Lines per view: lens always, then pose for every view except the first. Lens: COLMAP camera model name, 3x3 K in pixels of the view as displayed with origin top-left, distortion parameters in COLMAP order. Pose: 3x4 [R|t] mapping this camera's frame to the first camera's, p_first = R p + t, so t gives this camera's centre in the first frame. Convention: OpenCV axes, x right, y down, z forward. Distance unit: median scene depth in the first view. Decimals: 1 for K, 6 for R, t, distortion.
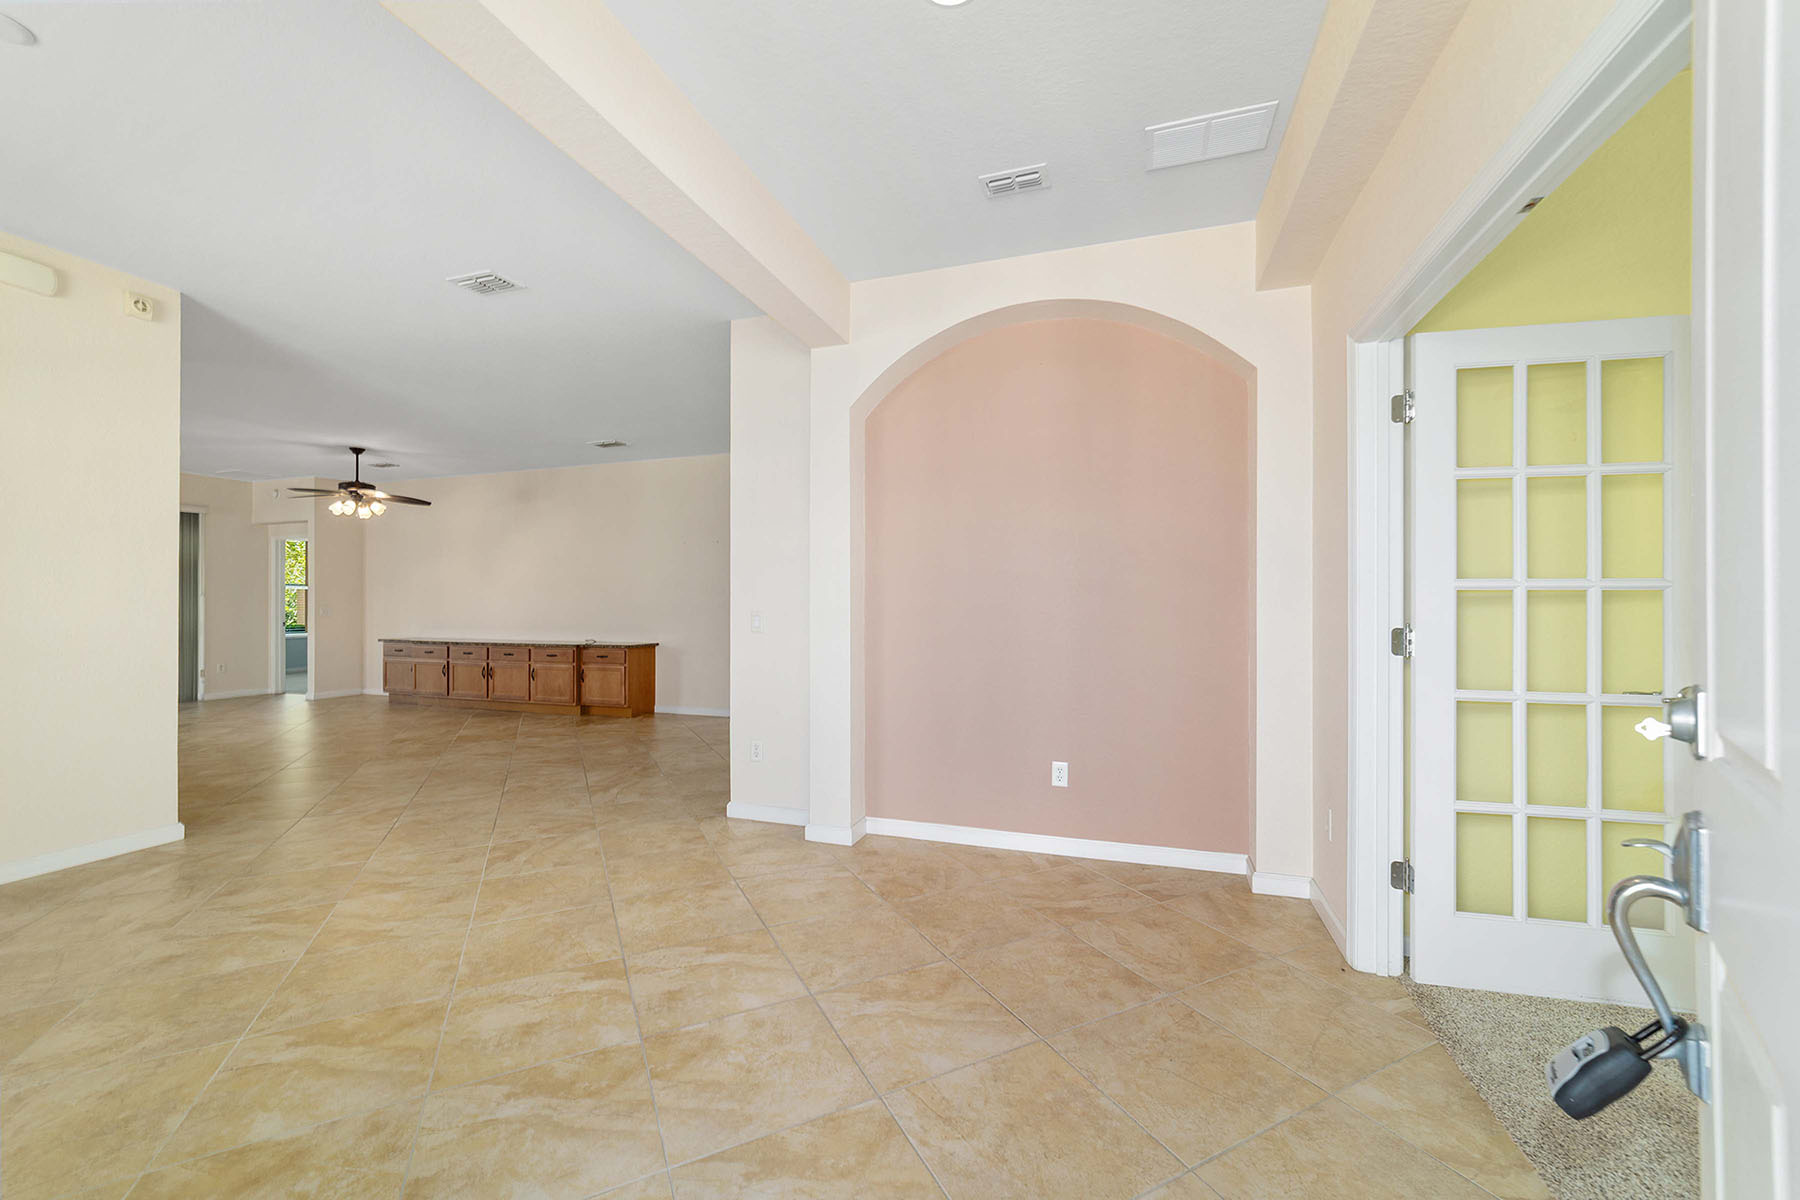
lens RADIAL K [[690.7, 0, 900.0], [0, 690.7, 600.0], [0, 0, 1]] dist [-0.020415, 0.007929]
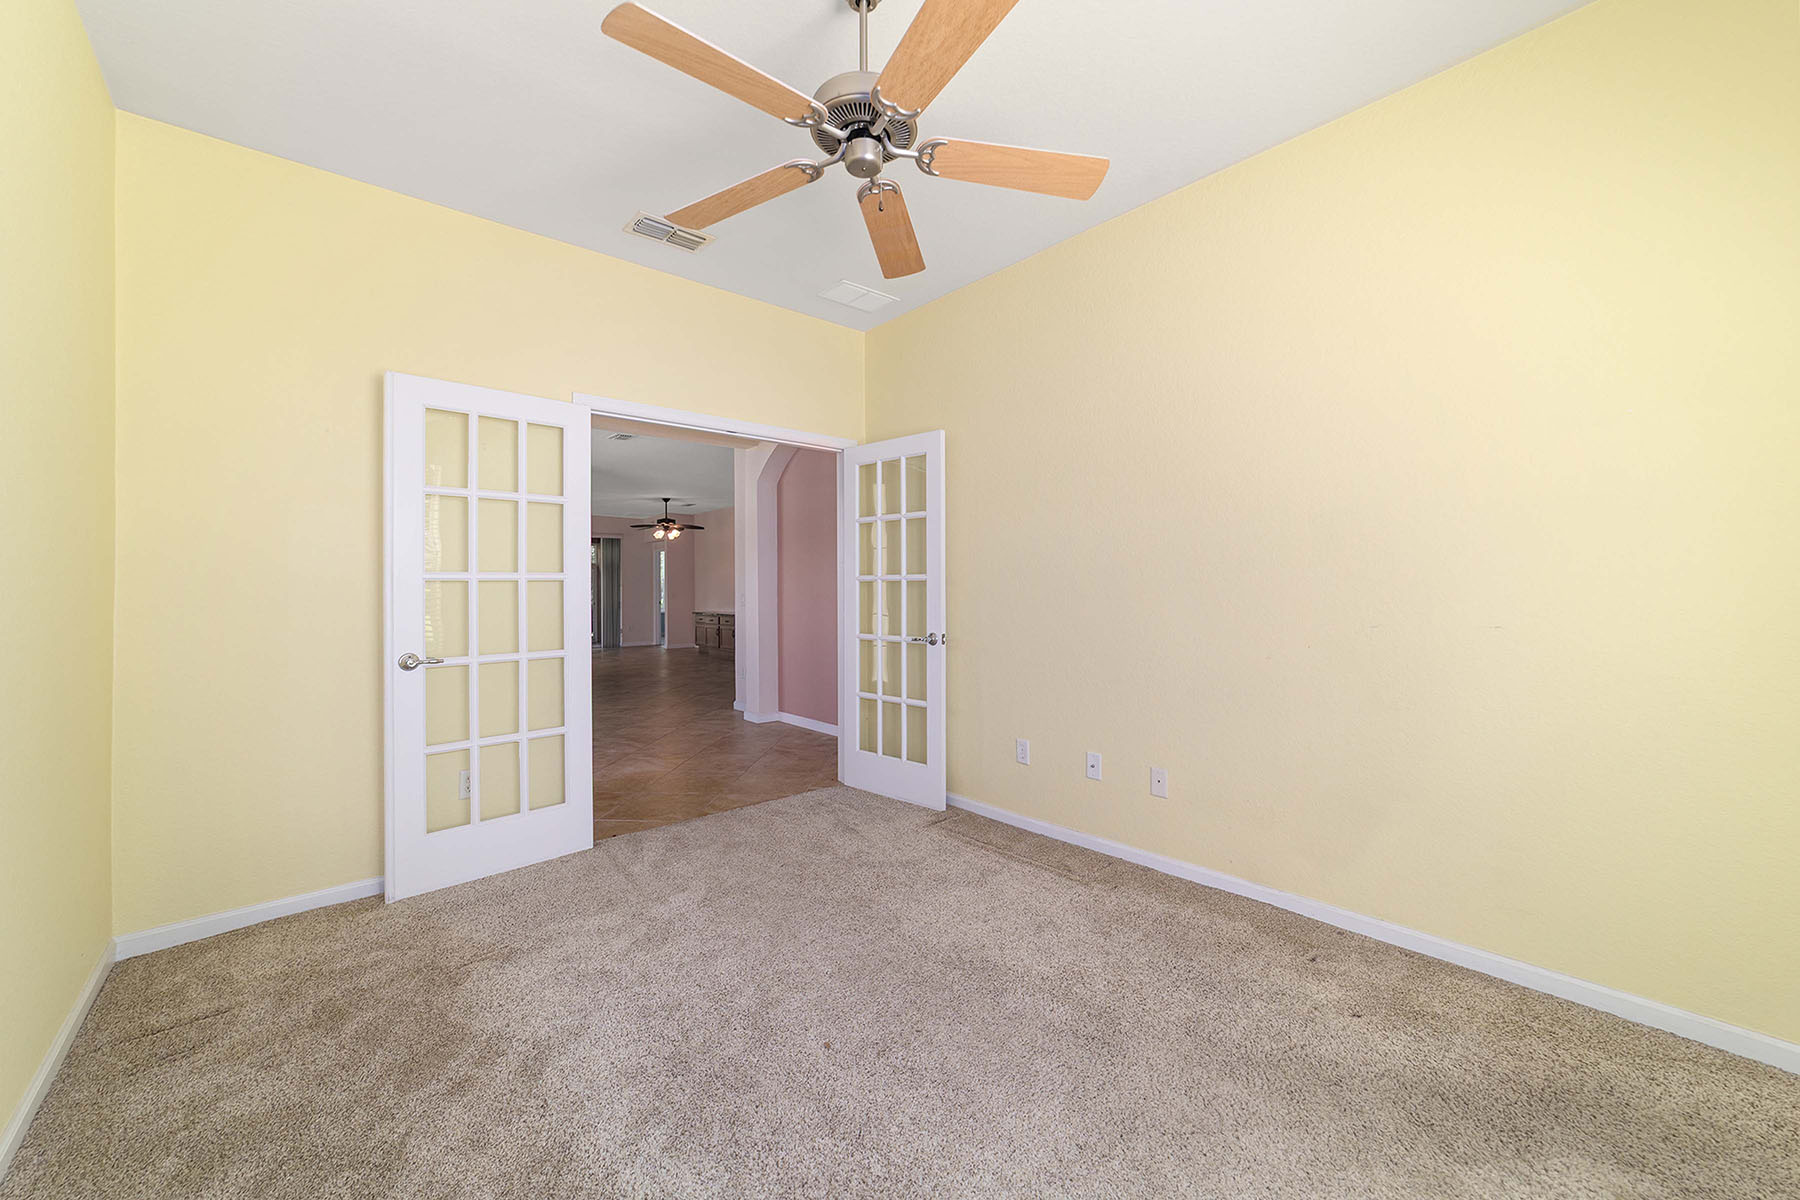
lens RADIAL K [[690.7, 0, 900.0], [0, 690.7, 600.0], [0, 0, 1]] dist [-0.020415, 0.007929]
pose [[0.867593, 0.005905, -0.497239, 0.565089], [0.003352, 0.999837, 0.017722, -0.001082], [0.497263, -0.017042, 0.867432, -0.191447]]
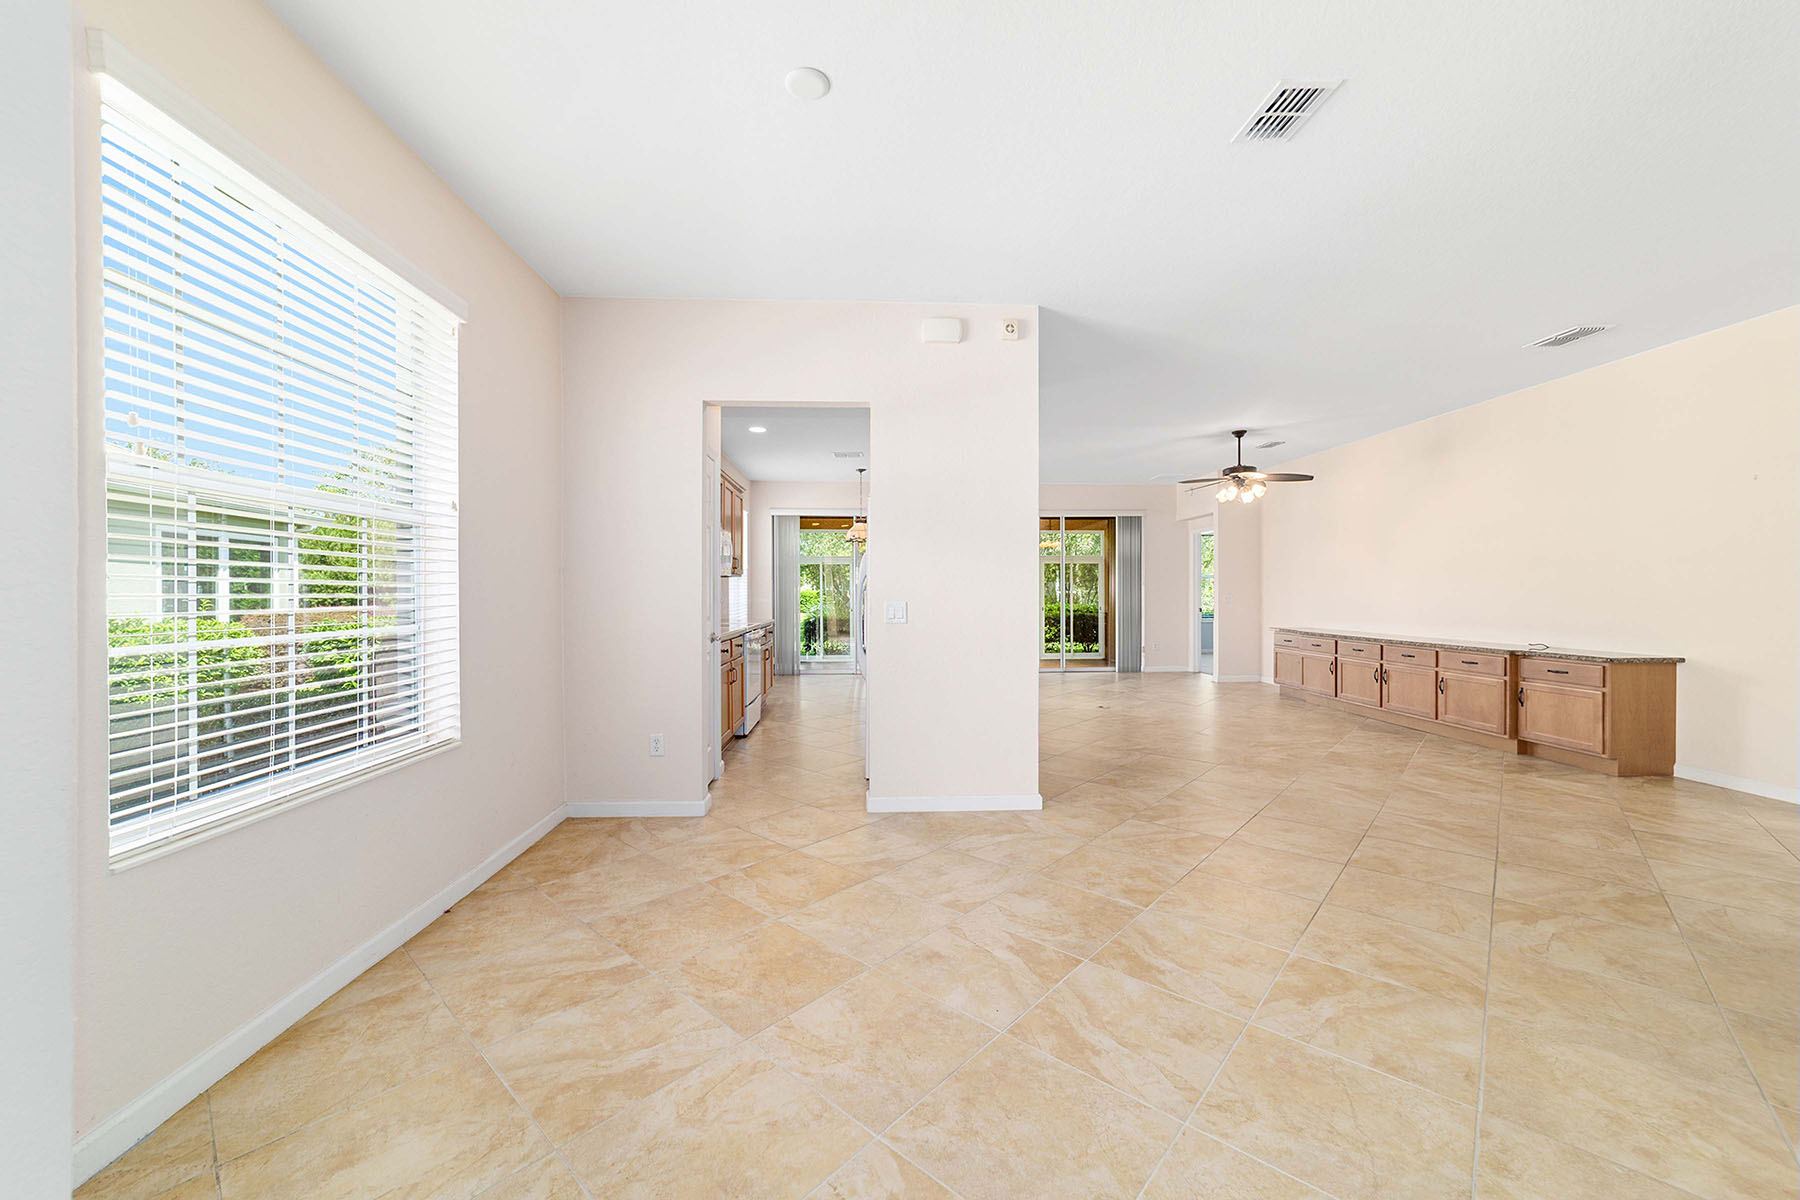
lens RADIAL K [[689.4, 0, 900.0], [0, 689.4, 600.0], [0, 0, 1]] dist [-0.011351, 0.006517]
pose [[0.360140, 0.008499, -0.932860, -0.057388], [0.009523, 0.999873, 0.012786, 0.000316], [0.932850, -0.013488, 0.360013, 0.203995]]
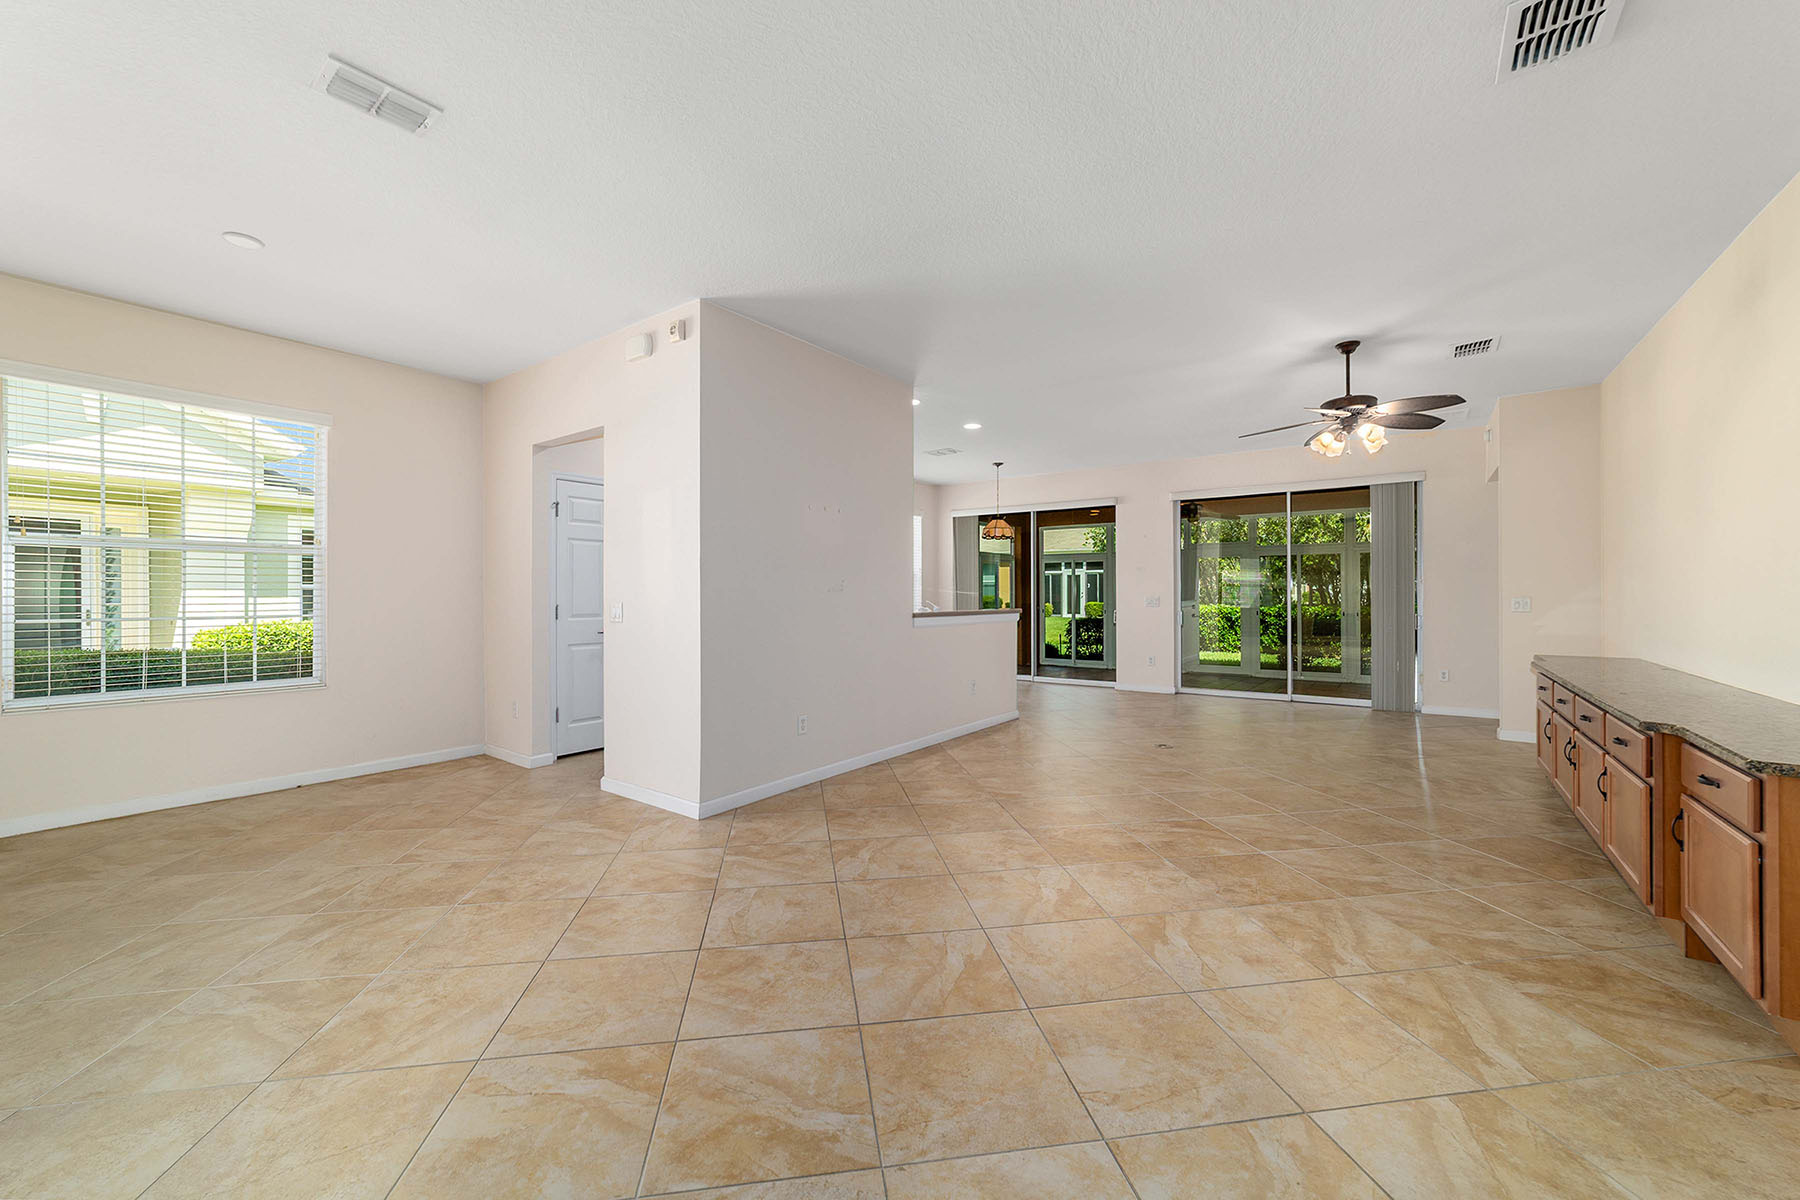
lens RADIAL K [[690.7, 0, 900.0], [0, 690.7, 600.0], [0, 0, 1]] dist [-0.020415, 0.007929]
pose [[-0.309335, 0.010094, -0.950900, -0.072388], [0.009740, 0.999925, 0.007446, 0.003503], [0.950903, -0.006959, -0.309410, 0.831154]]
